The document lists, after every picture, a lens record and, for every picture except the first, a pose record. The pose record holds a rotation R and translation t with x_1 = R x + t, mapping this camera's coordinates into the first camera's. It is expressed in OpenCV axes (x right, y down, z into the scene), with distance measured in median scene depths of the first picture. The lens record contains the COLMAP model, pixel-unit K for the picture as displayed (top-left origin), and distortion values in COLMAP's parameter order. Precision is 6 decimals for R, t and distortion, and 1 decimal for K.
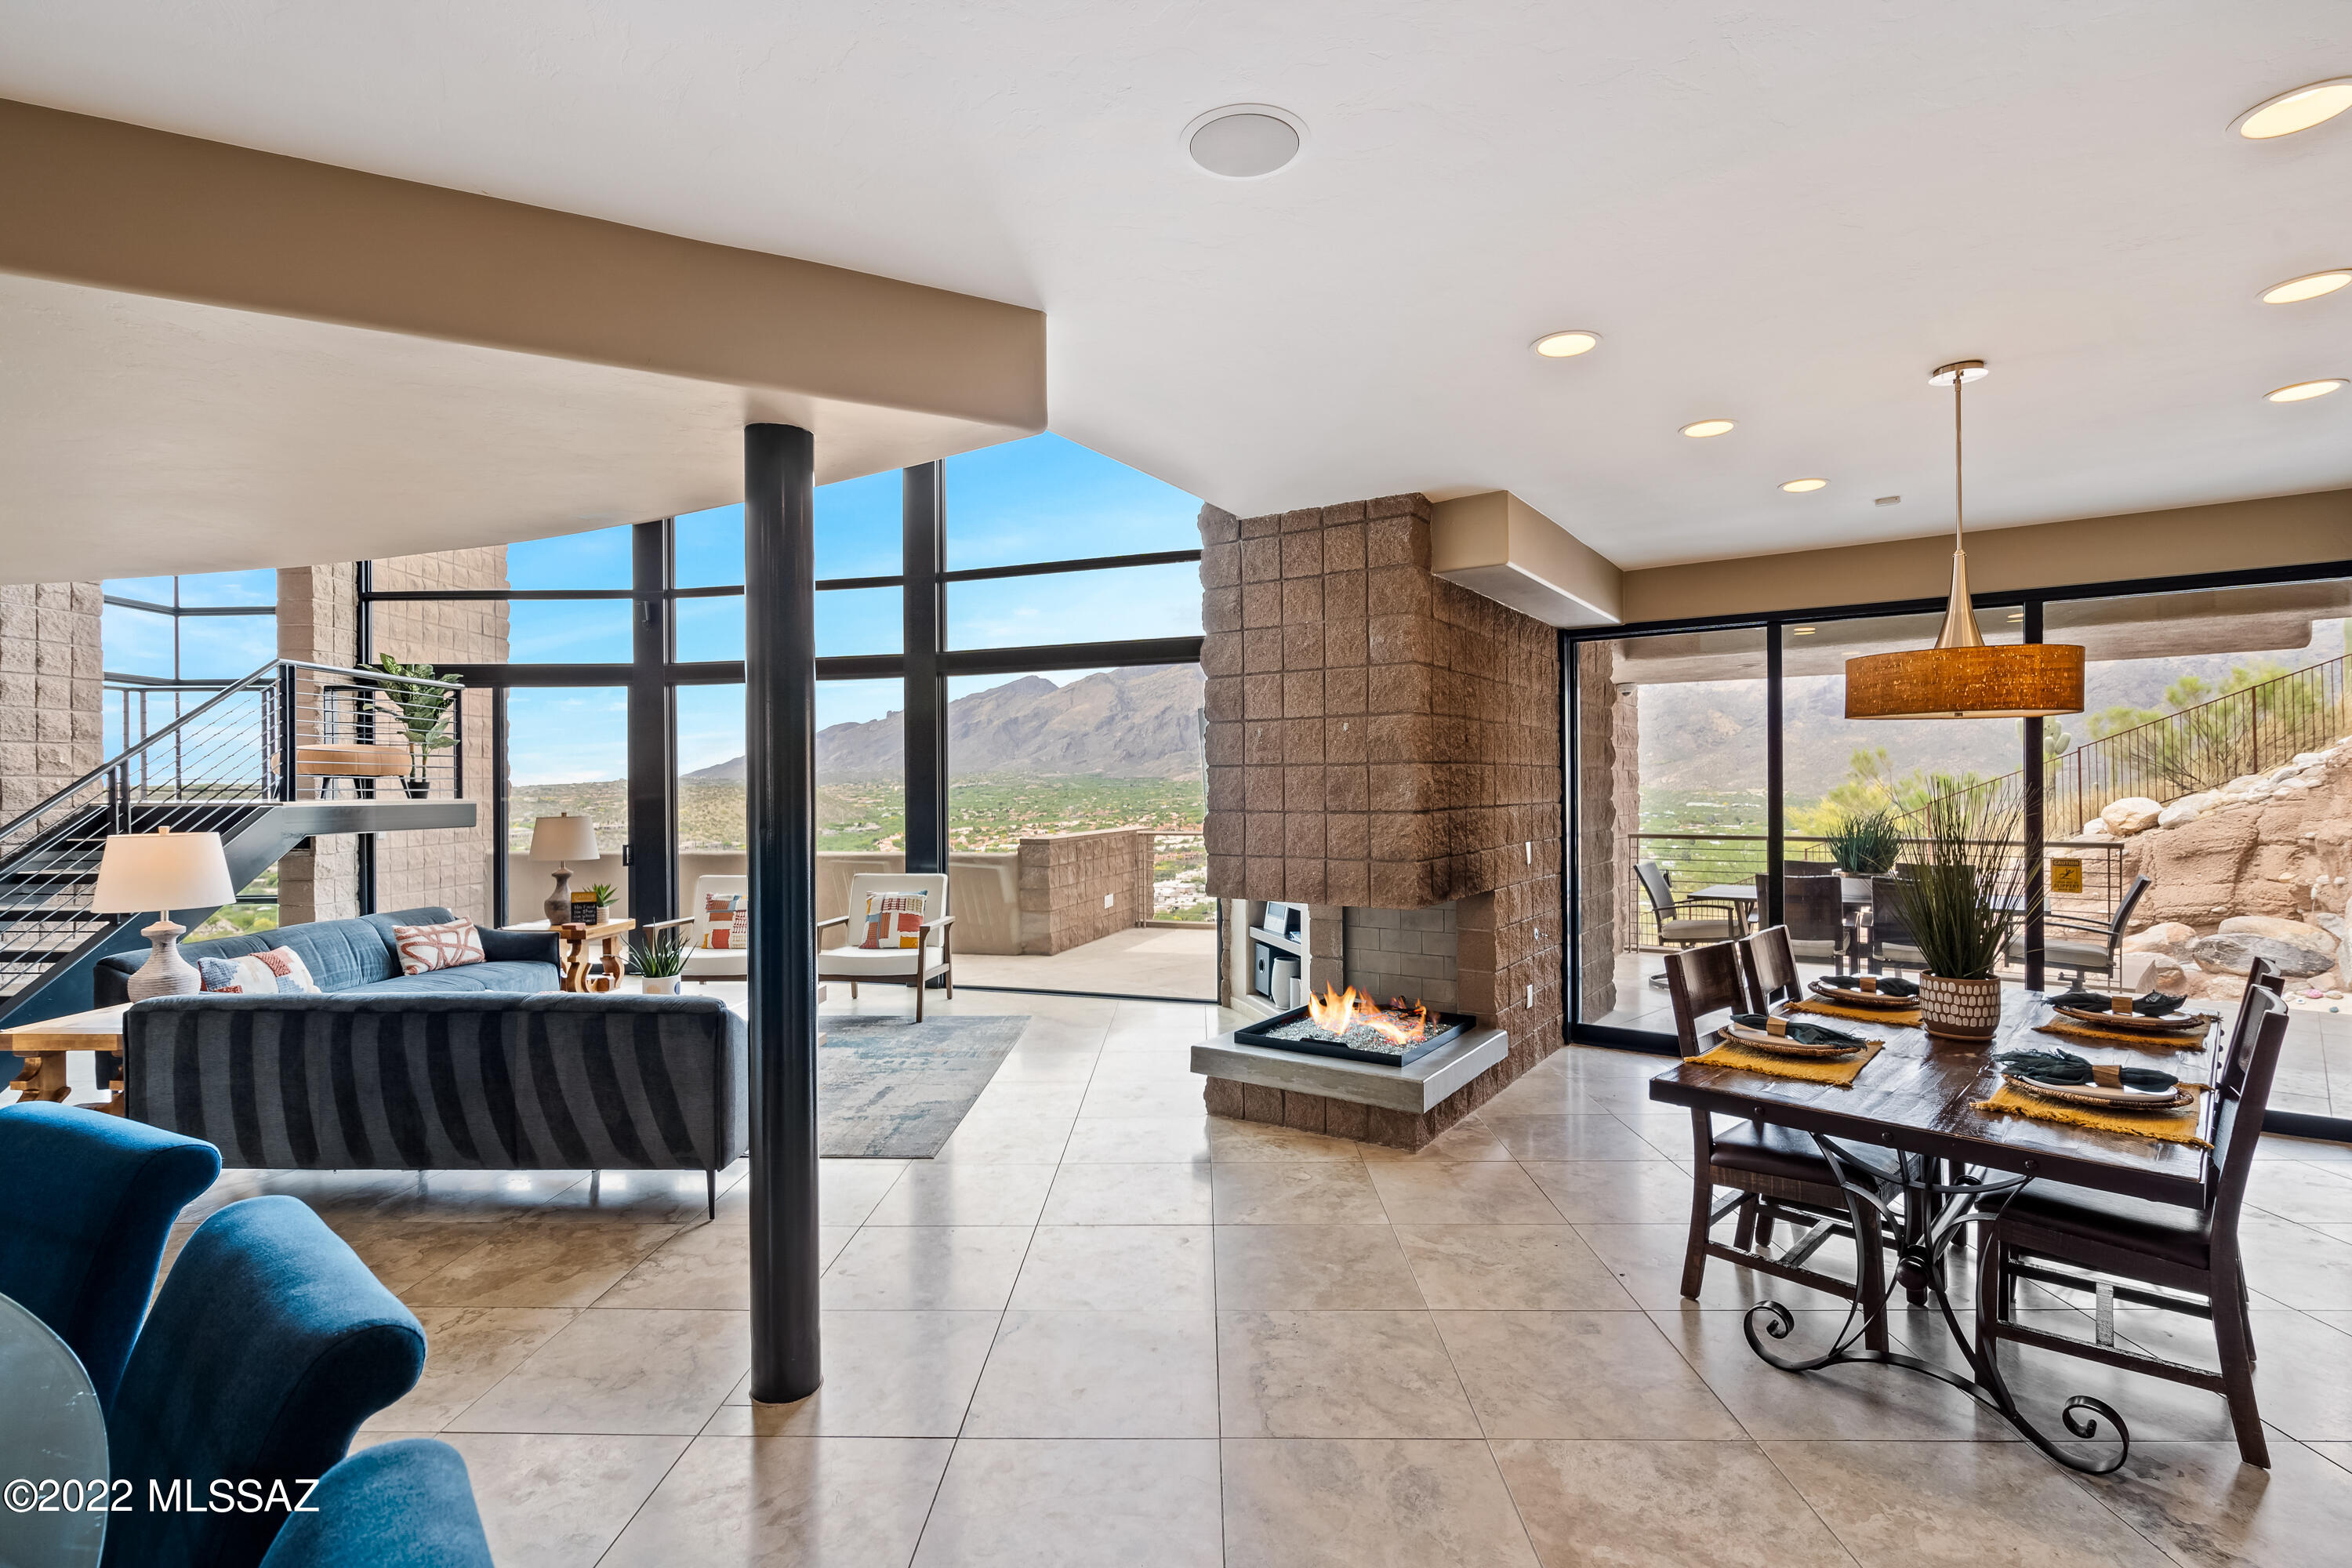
lens RADIAL K [[1074.4, 0, 1171.1], [0, 1074.4, 785.7], [0, 0, 1]] dist [-0.000837, 0.000892]
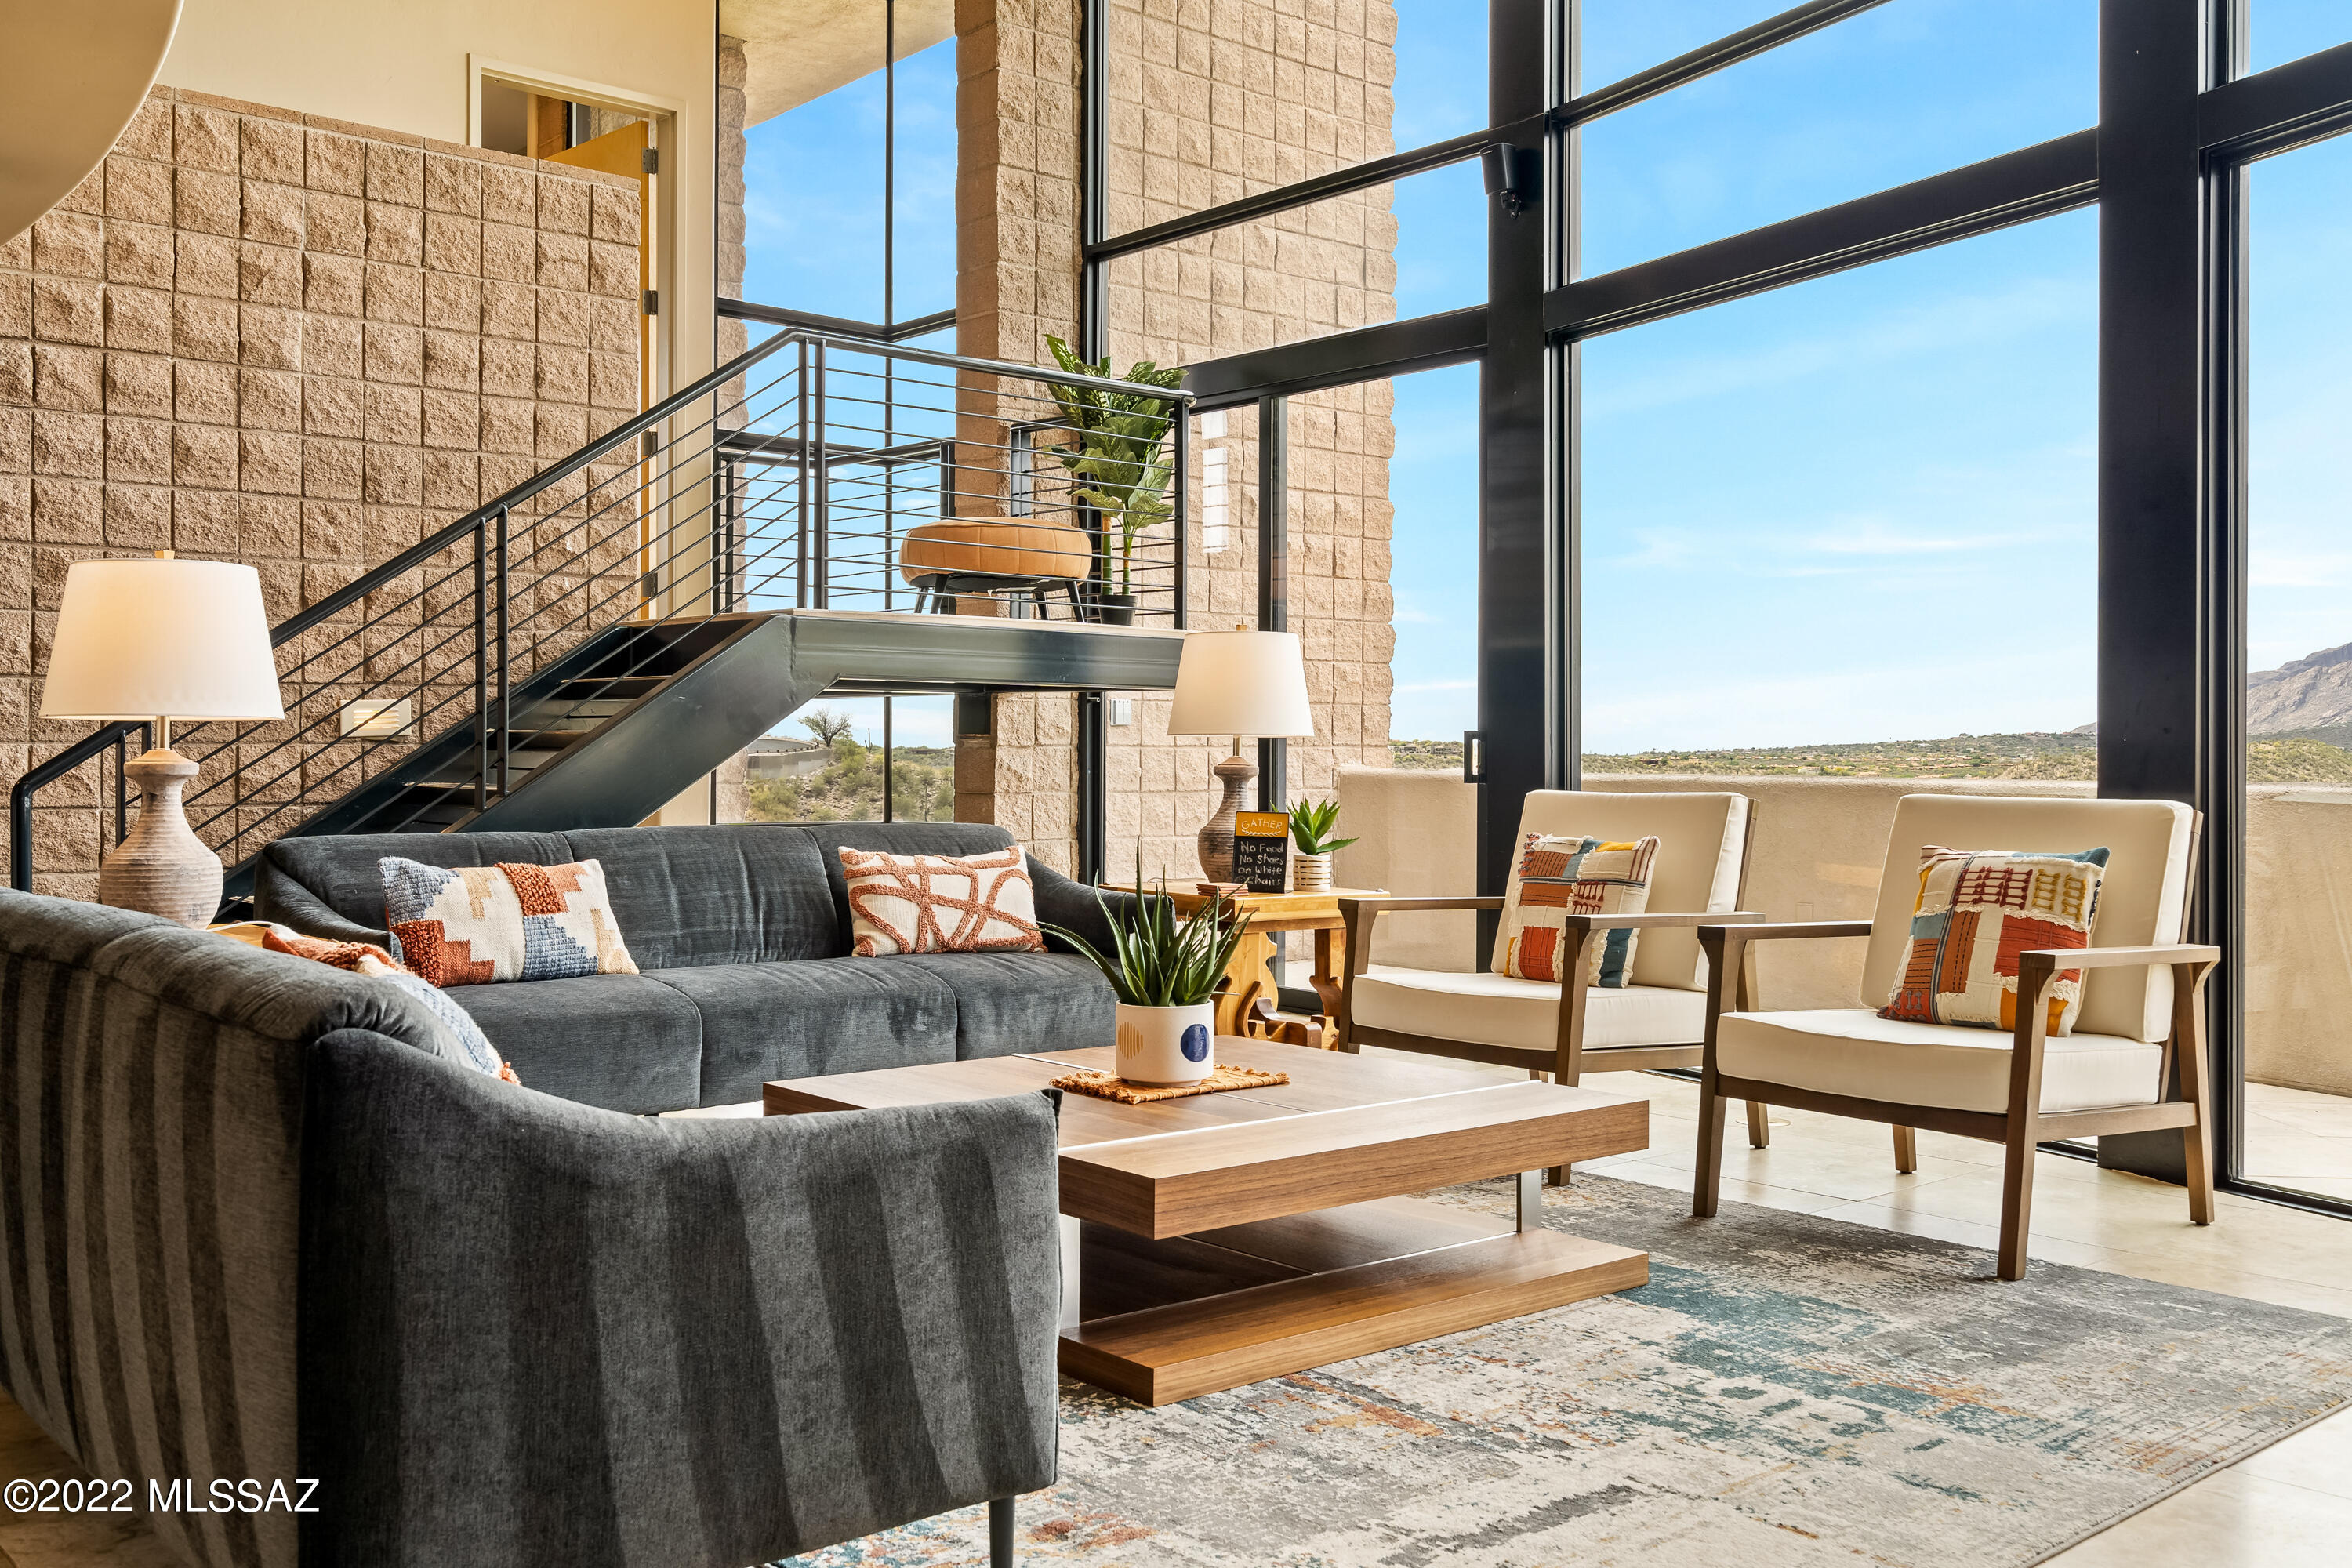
lens RADIAL K [[2120.8, 0, 1173.2], [0, 2120.8, 742.6], [0, 0, 1]] dist [0.005715, -0.006845]
pose [[0.674531, 0.005730, -0.738224, 0.042597], [-0.008371, 0.999965, 0.000112, 0.083085], [0.738199, 0.006104, 0.674555, 0.483502]]
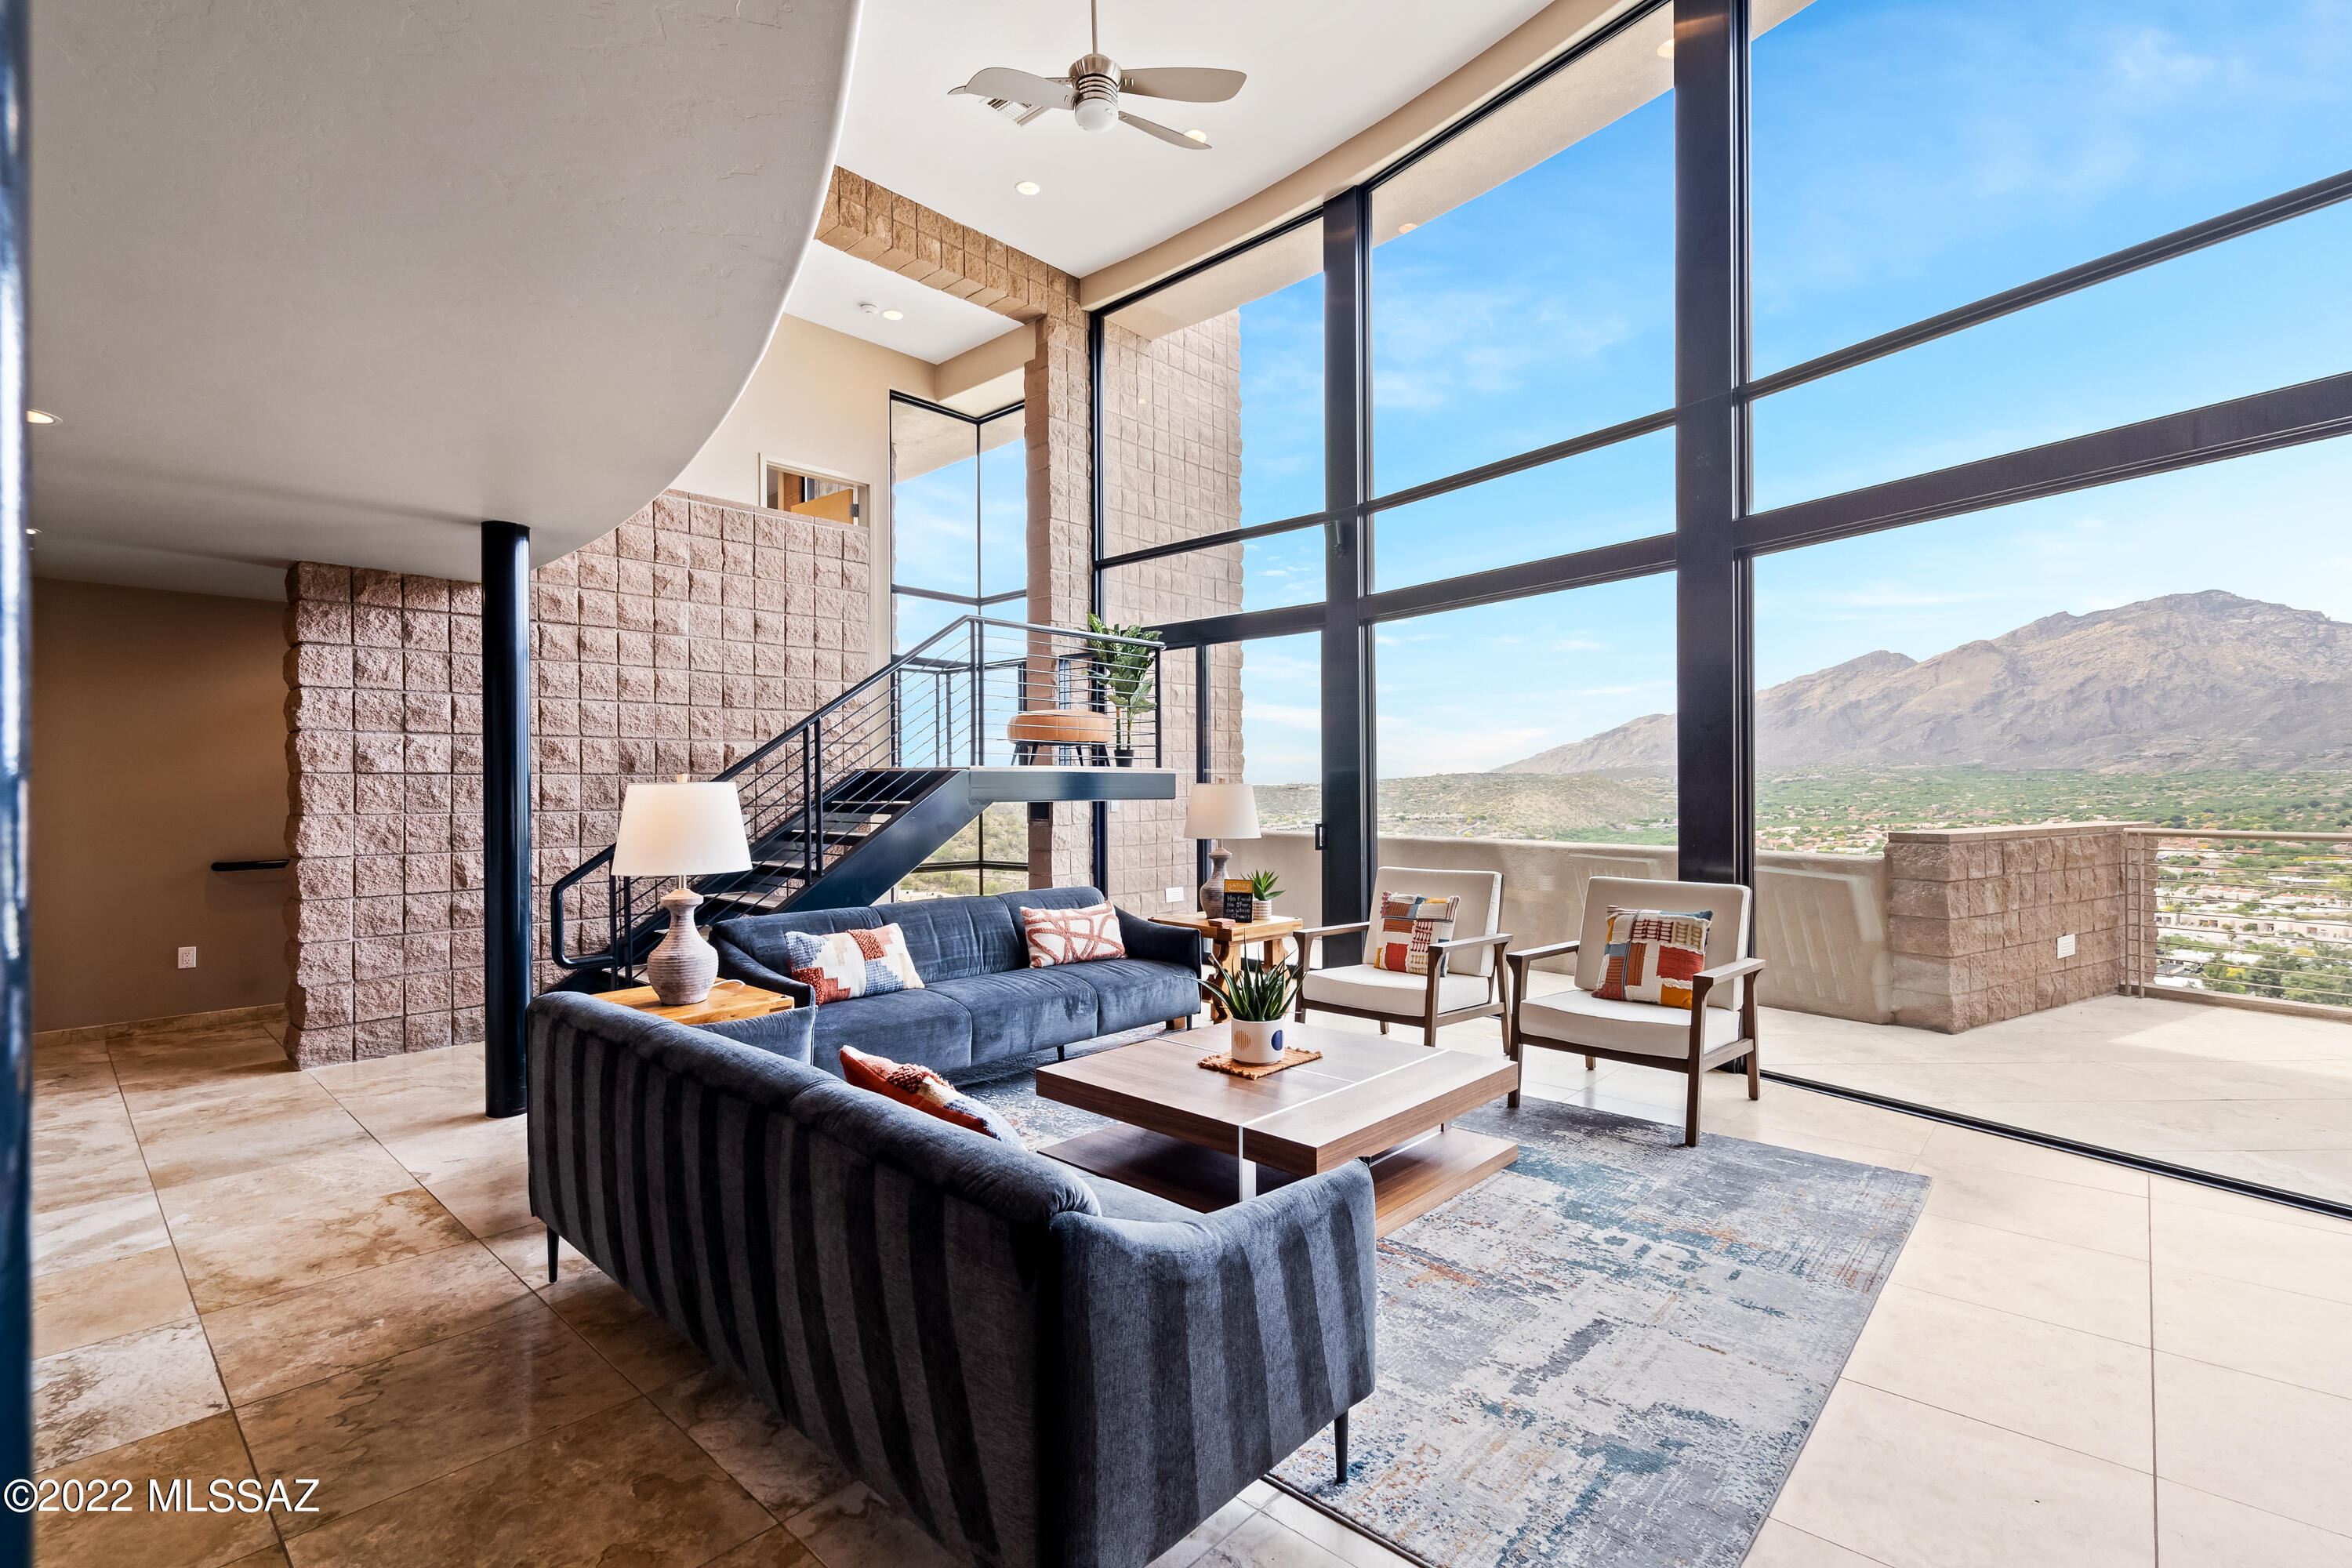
lens RADIAL K [[1062.0, 0, 1178.2], [0, 1062.0, 787.3], [0, 0, 1]] dist [-0.012049, 0.008466]
pose [[0.755791, 0.003598, -0.654803, -0.081316], [0.000791, 0.999979, 0.006407, 0.030225], [0.654813, -0.005360, 0.755772, 0.441480]]
